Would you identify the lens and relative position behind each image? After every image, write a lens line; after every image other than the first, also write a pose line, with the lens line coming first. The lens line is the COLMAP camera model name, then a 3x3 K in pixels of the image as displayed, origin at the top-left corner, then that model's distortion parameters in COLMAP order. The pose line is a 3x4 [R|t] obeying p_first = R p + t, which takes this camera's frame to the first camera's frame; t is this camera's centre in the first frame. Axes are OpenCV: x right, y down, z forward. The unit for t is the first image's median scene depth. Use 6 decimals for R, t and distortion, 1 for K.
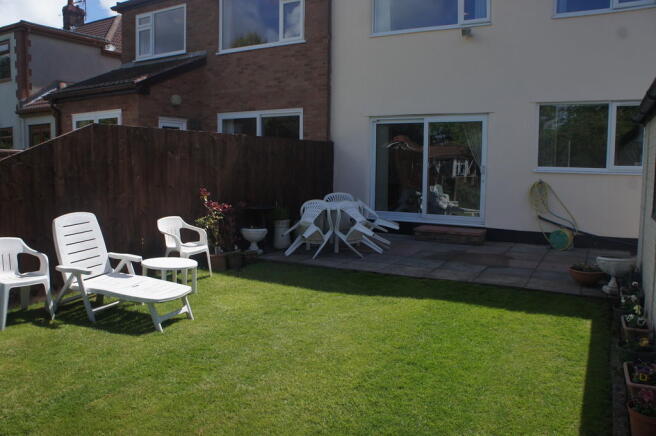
lens RADIAL K [[520.8, 0, 311.4], [0, 520.8, 218.9], [0, 0, 1]] dist [-0.173708, 0.110501]
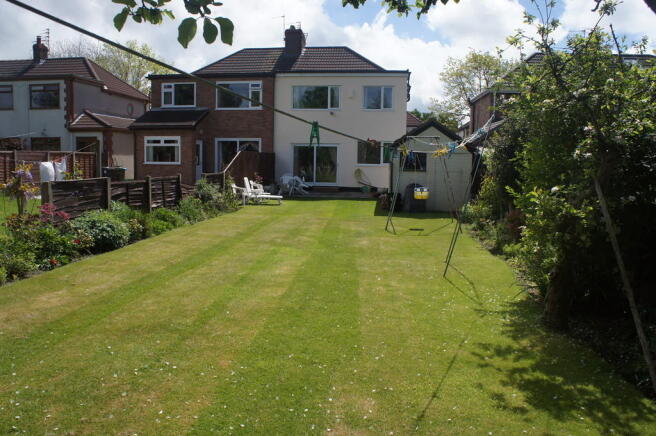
lens RADIAL K [[520.8, 0, 323.2], [0, 520.8, 214.9], [0, 0, 1]] dist [-0.173708, 0.110501]
pose [[0.918552, -0.031056, 0.394079, -0.677114], [0.029983, 0.999511, 0.008881, 0.115055], [-0.394162, 0.003658, 0.919034, -1.221081]]
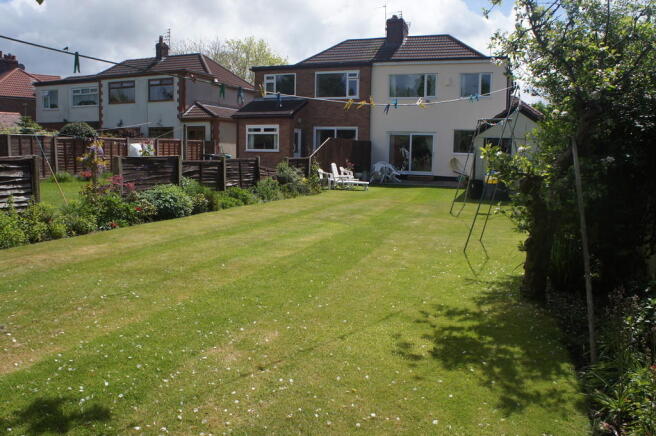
lens RADIAL K [[520.8, 0, 321.0], [0, 520.8, 218.3], [0, 0, 1]] dist [-0.173708, 0.110501]
pose [[0.986872, -0.007885, 0.161313, -0.557023], [0.004552, 0.999769, 0.021020, 0.149053], [-0.161442, -0.020010, 0.986679, -1.284491]]
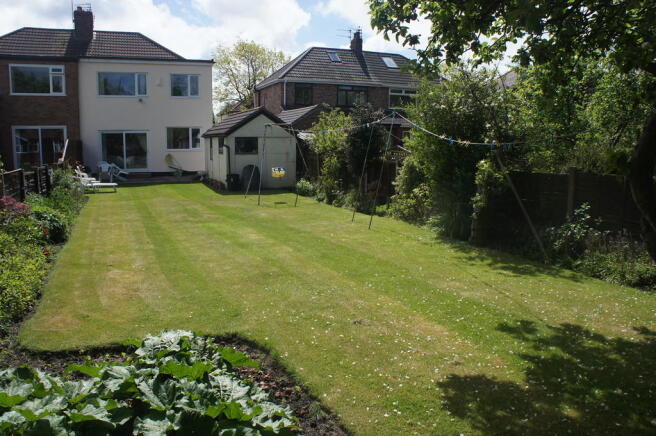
lens RADIAL K [[520.8, 0, 324.9], [0, 520.8, 216.3], [0, 0, 1]] dist [-0.173708, 0.110501]
pose [[0.610620, -0.110548, 0.784170, -1.051898], [0.084277, 0.993657, 0.074455, 0.106442], [-0.787427, 0.020623, 0.616063, -1.179667]]
